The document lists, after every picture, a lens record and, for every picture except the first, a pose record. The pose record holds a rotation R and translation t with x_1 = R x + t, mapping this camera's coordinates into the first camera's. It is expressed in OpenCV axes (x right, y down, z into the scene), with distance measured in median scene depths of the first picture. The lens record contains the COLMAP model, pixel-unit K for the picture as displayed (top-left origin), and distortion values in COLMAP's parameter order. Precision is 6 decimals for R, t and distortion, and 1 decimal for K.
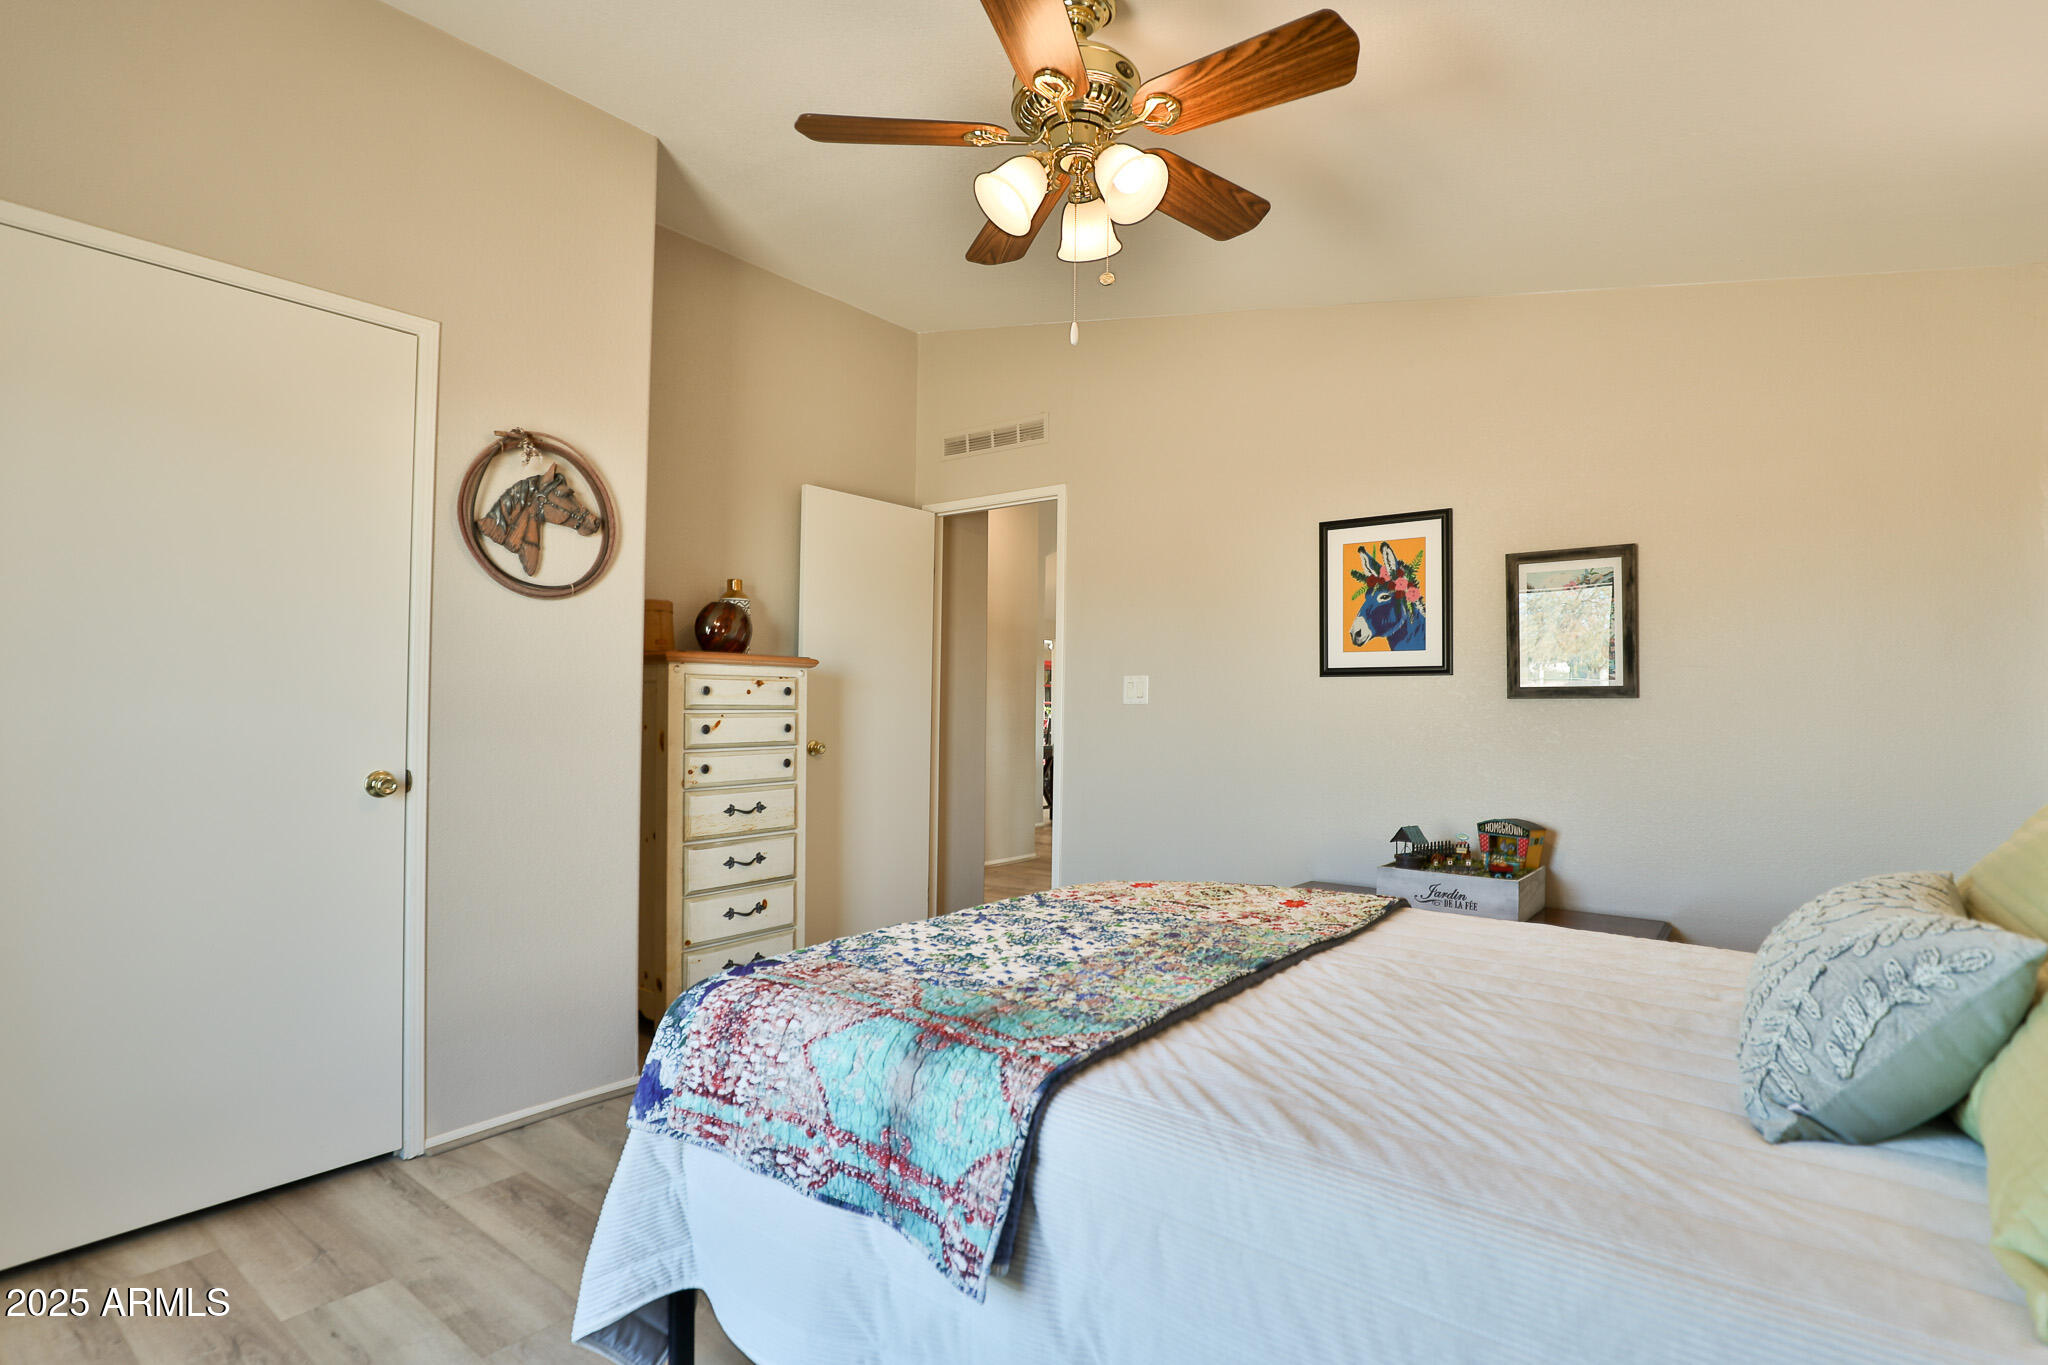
lens RADIAL K [[991.7, 0, 1029.7], [0, 991.7, 692.5], [0, 0, 1]] dist [-0.037045, 0.006105]
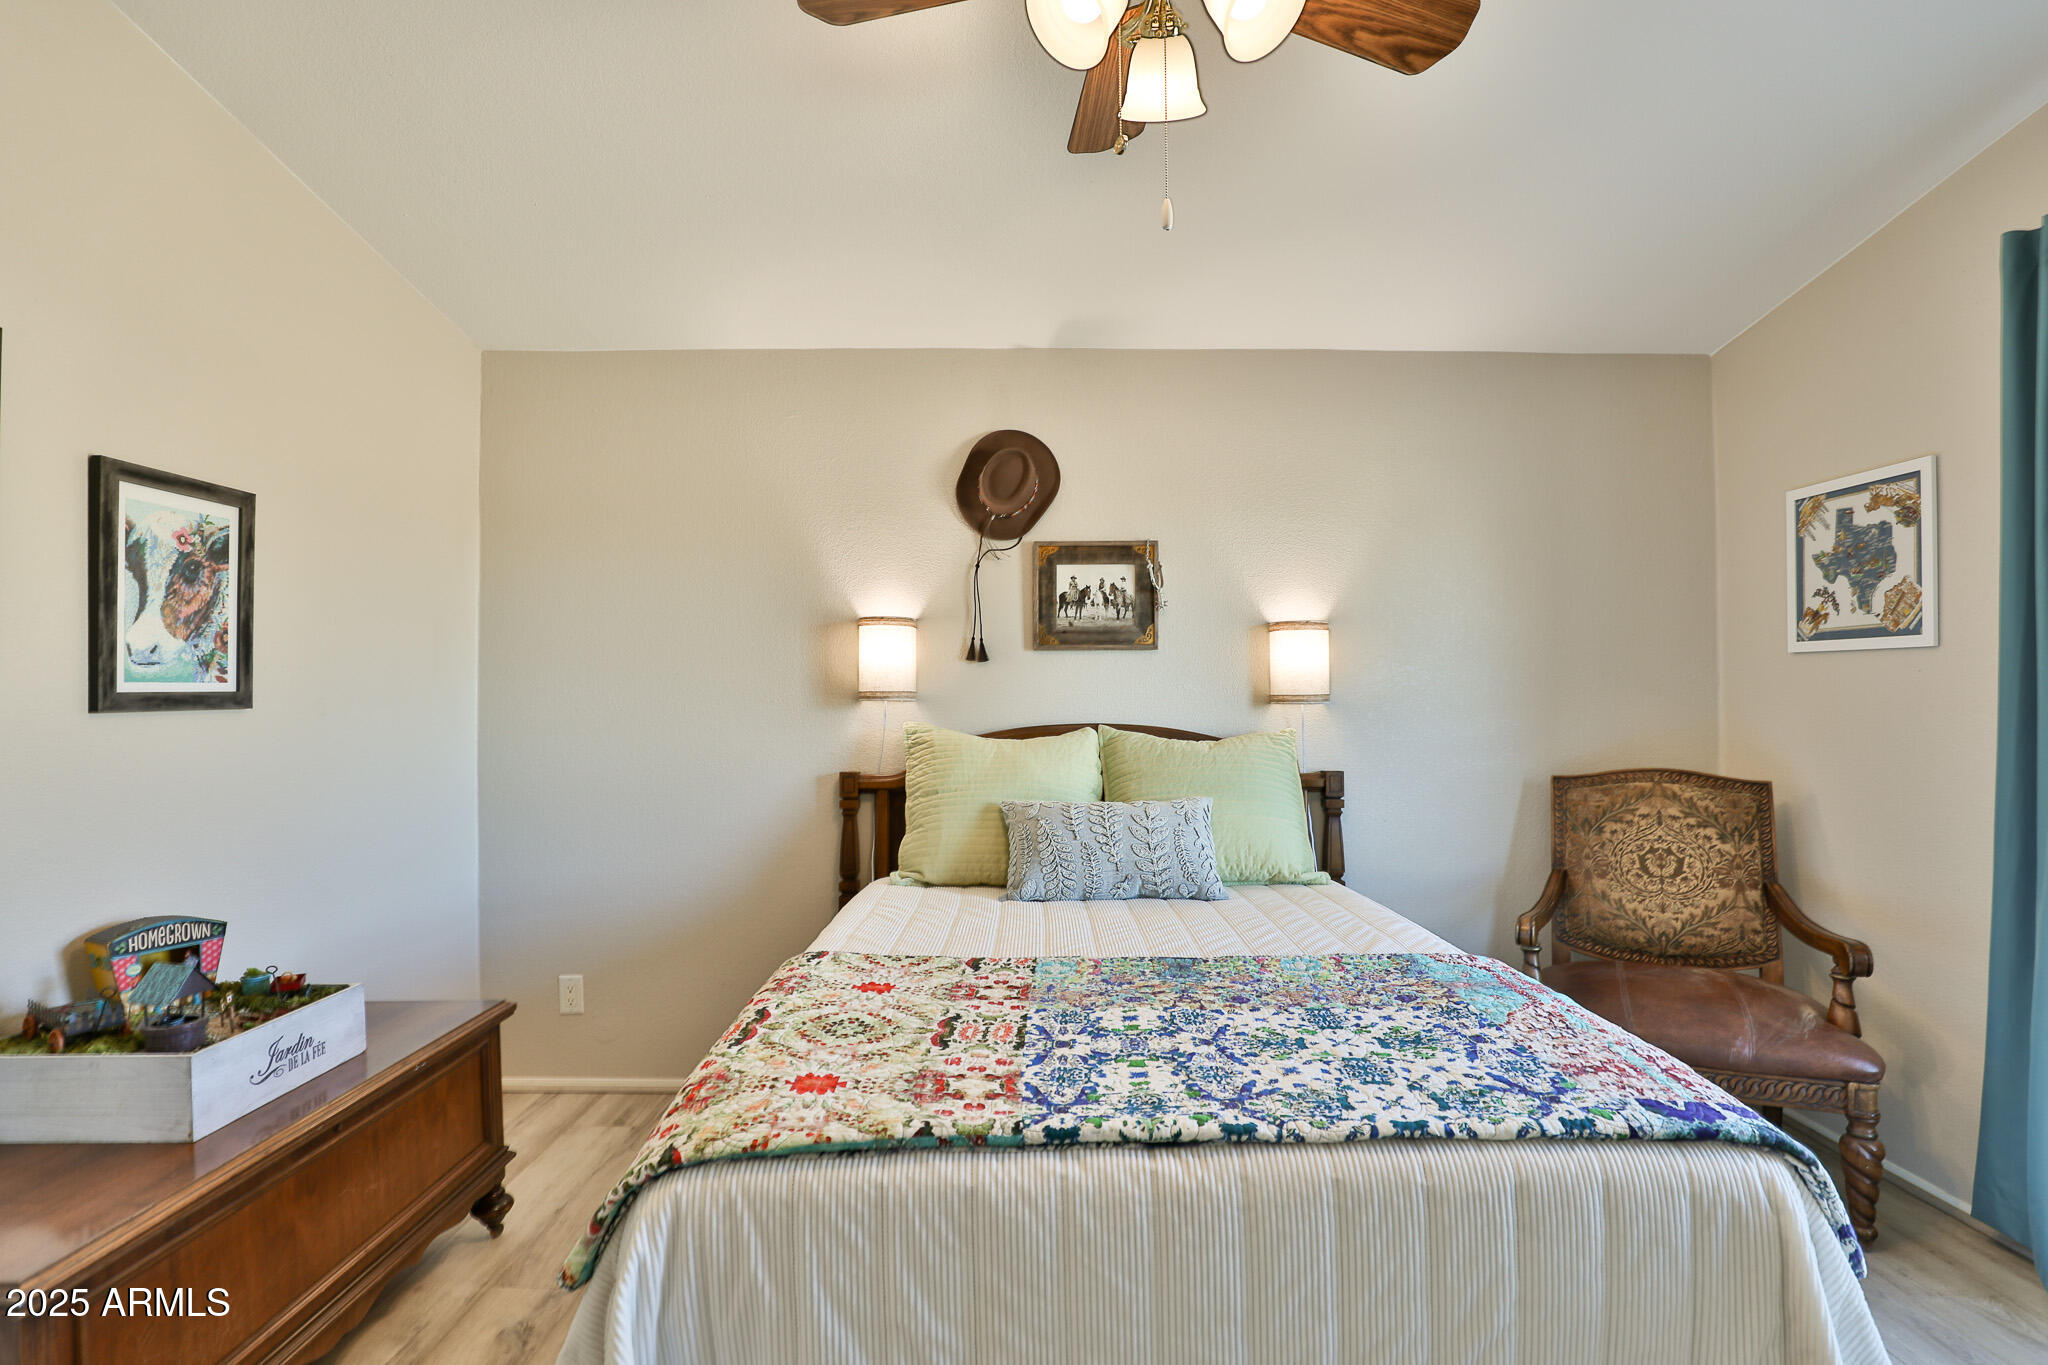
lens RADIAL K [[991.7, 0, 1029.7], [0, 991.7, 692.5], [0, 0, 1]] dist [-0.037045, 0.006105]
pose [[-0.612532, -0.003585, 0.790438, -0.295631], [-0.013567, 0.999890, -0.005978, -0.010008], [-0.790330, -0.014386, -0.612513, 0.984683]]
